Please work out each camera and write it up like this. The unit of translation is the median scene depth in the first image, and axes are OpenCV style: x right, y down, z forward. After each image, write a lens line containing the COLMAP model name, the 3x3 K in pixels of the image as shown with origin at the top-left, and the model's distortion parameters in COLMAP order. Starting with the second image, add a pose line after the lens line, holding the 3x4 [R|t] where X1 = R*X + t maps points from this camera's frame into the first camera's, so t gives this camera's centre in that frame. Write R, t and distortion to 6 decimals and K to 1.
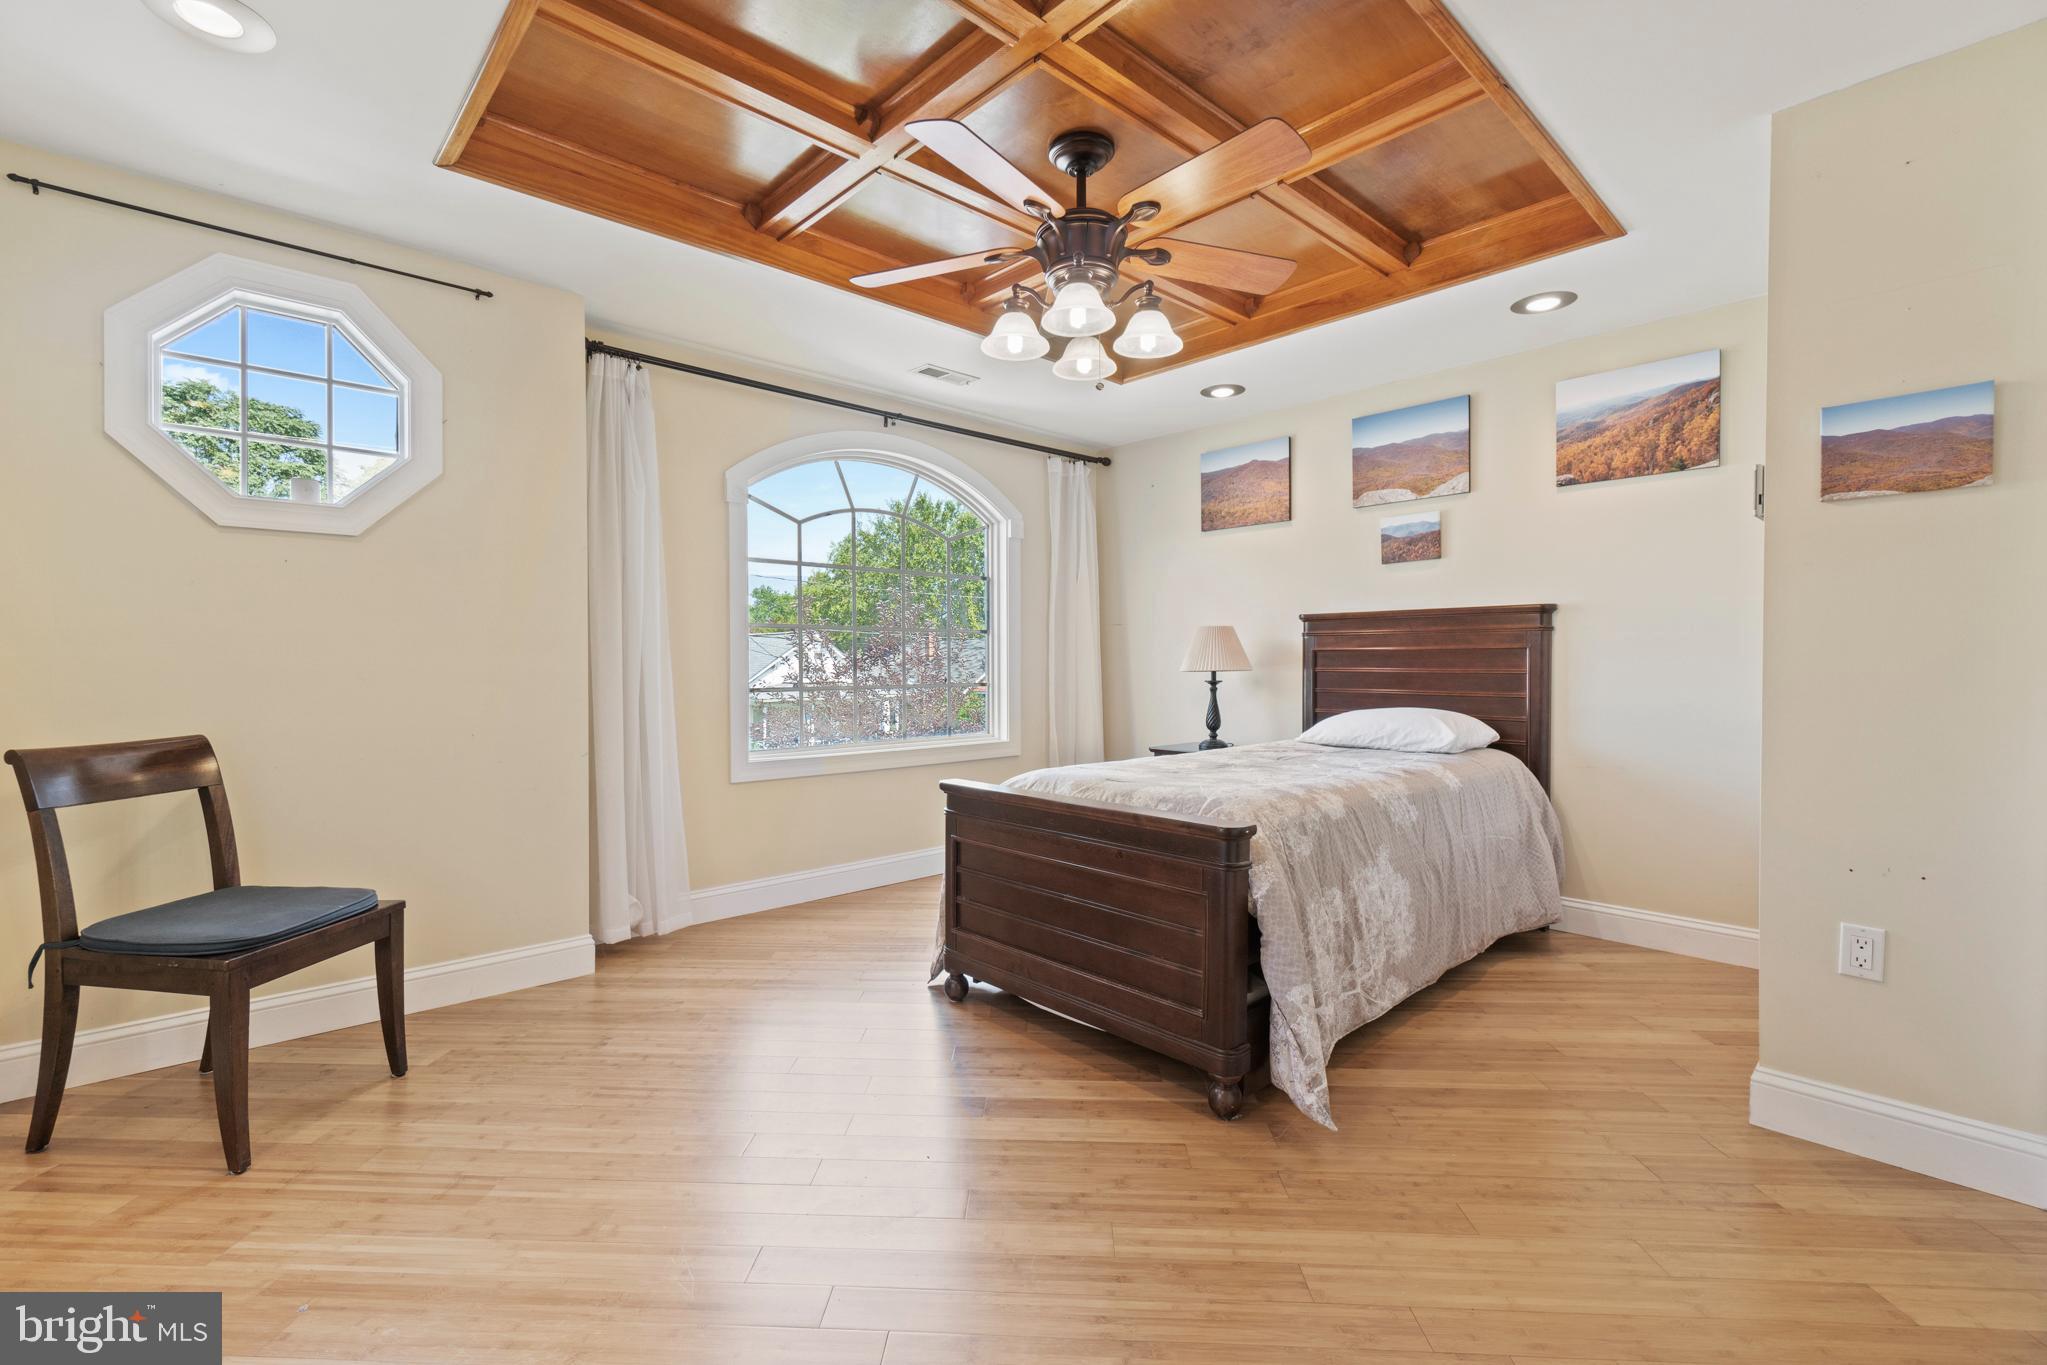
lens RADIAL K [[892.1, 0, 1022.9], [0, 892.1, 683.1], [0, 0, 1]] dist [-0.003199, 0.000917]
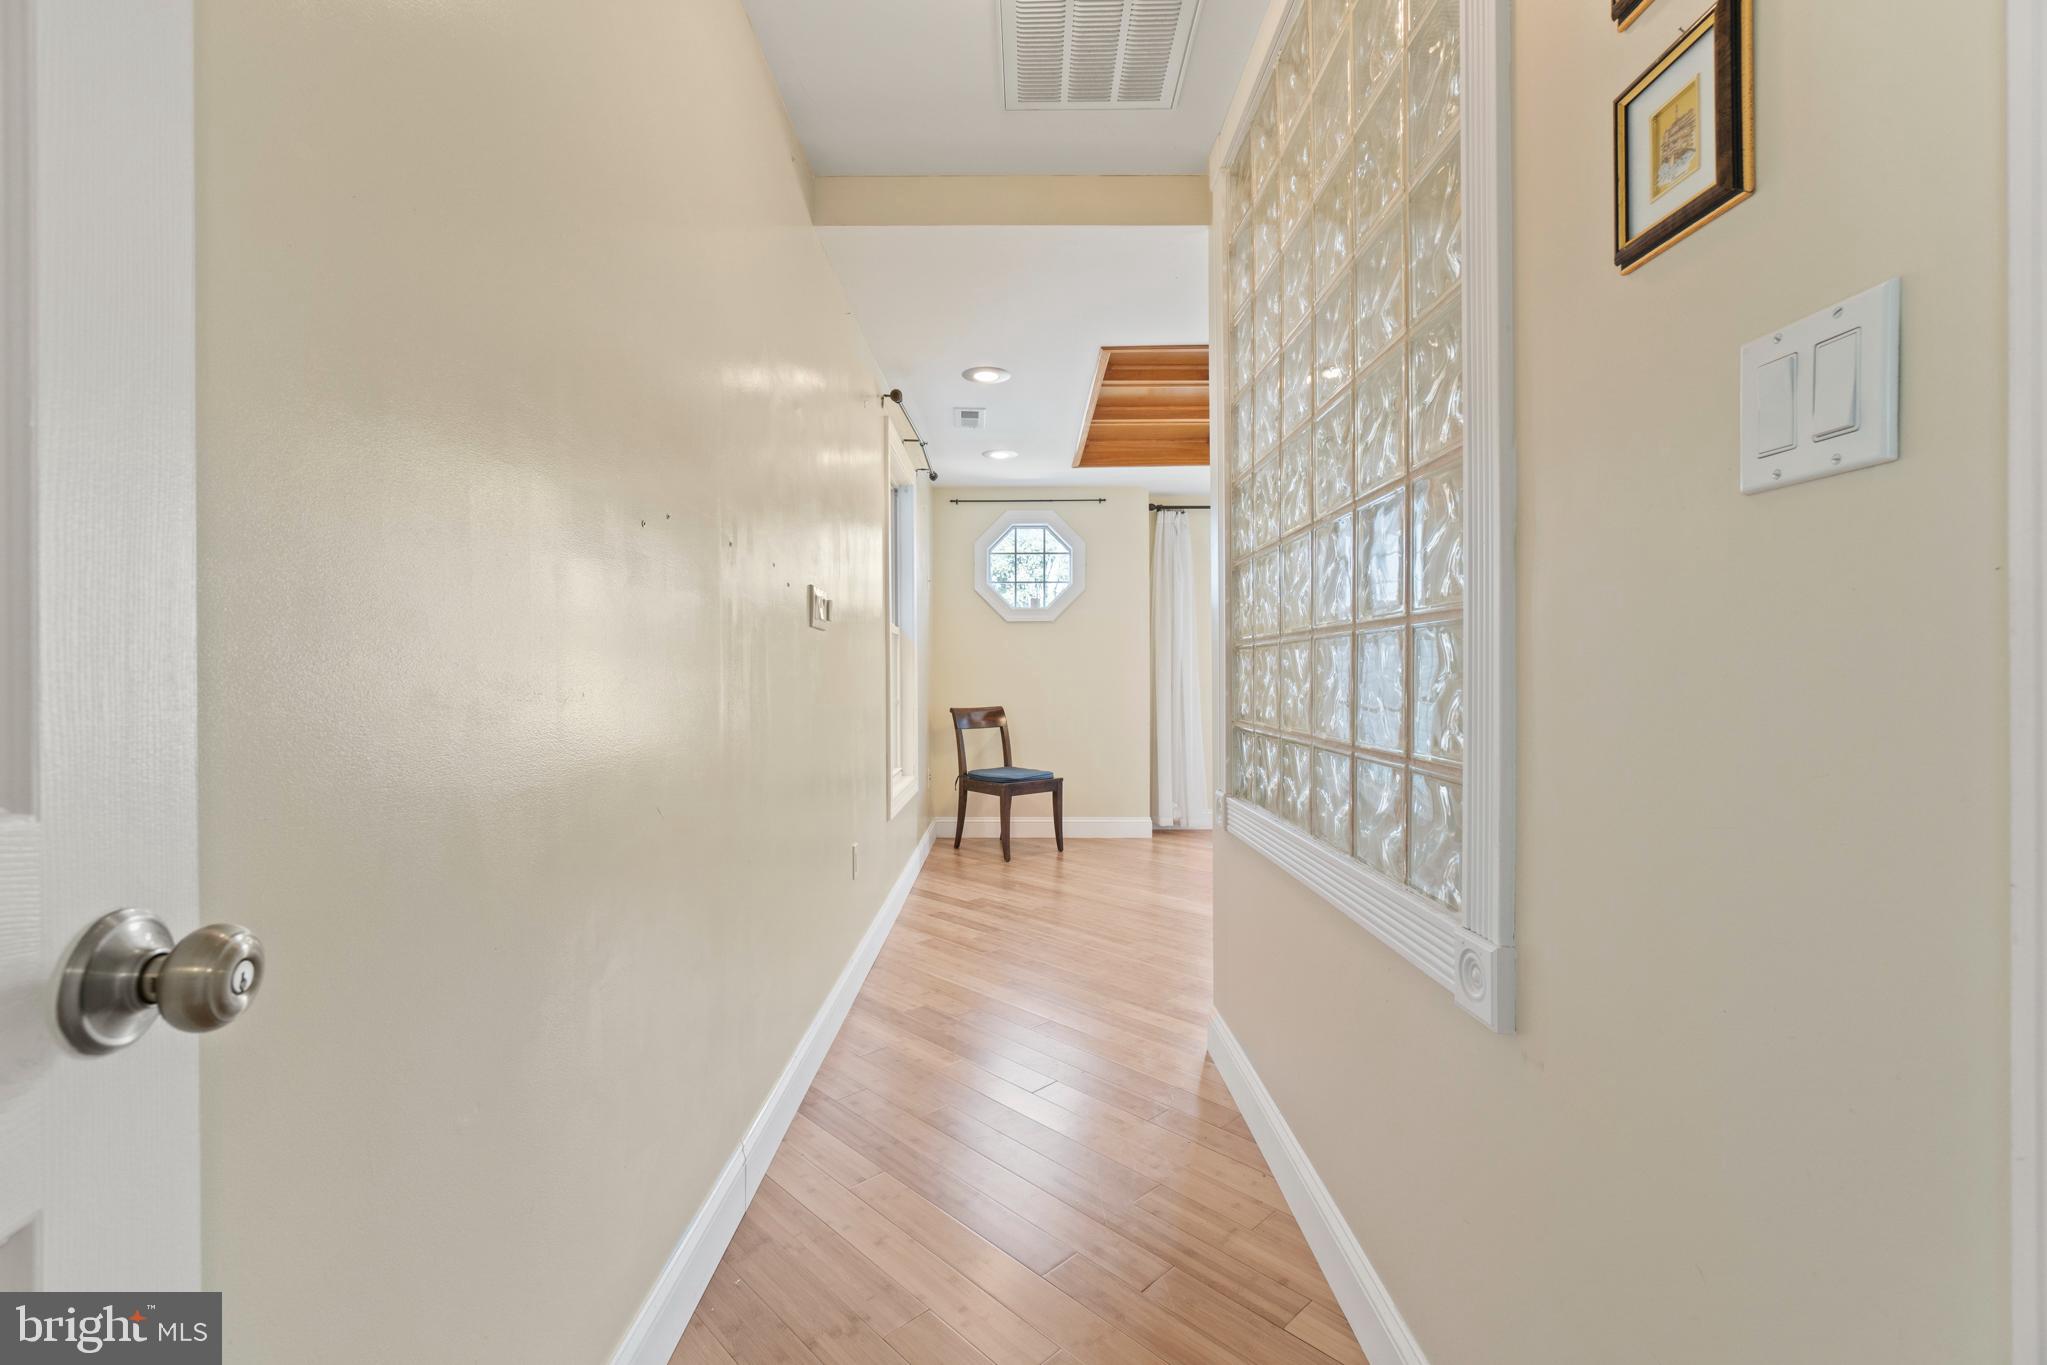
lens RADIAL K [[892.1, 0, 1020.0], [0, 892.1, 678.0], [0, 0, 1]] dist [-0.003199, 0.000917]
pose [[0.745821, 0.001789, -0.666144, 0.824232], [-0.012054, 0.999869, -0.010810, 0.005342], [0.666037, 0.016093, 0.745745, -0.876457]]
